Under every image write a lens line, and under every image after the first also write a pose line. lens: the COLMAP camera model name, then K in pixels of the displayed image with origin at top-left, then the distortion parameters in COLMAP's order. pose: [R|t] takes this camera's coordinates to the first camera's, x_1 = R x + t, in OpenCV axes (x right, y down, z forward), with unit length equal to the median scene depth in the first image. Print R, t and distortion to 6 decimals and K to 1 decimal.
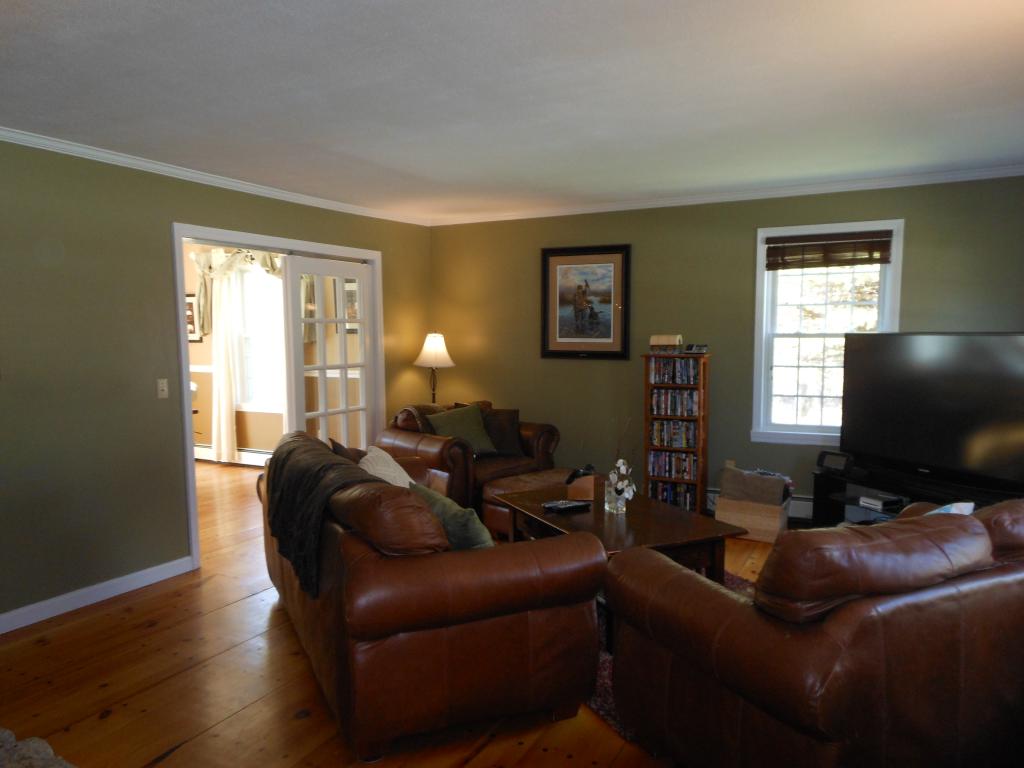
lens RADIAL K [[752.8, 0, 517.0], [0, 752.8, 378.6], [0, 0, 1]] dist [0.021236, 0.003168]
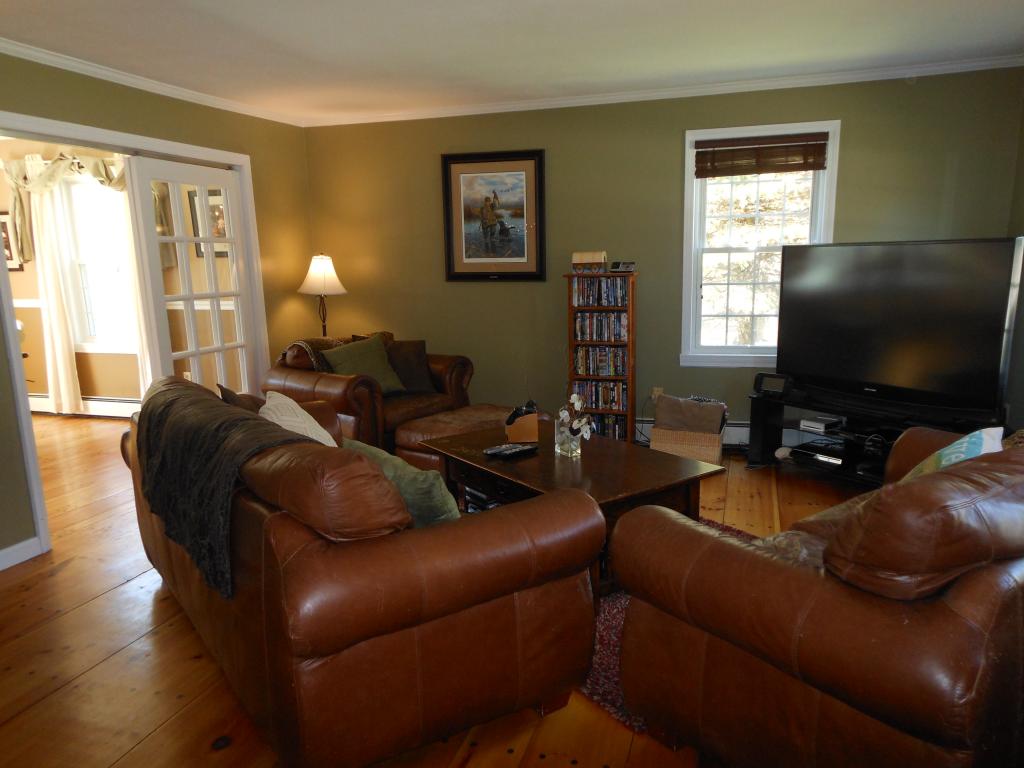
lens RADIAL K [[752.8, 0, 508.2], [0, 752.8, 393.0], [0, 0, 1]] dist [0.021236, 0.003168]
pose [[0.985321, -0.044719, 0.164750, -0.054892], [0.025975, 0.993116, 0.114217, 0.004342], [-0.168723, -0.108261, 0.979700, 0.120281]]
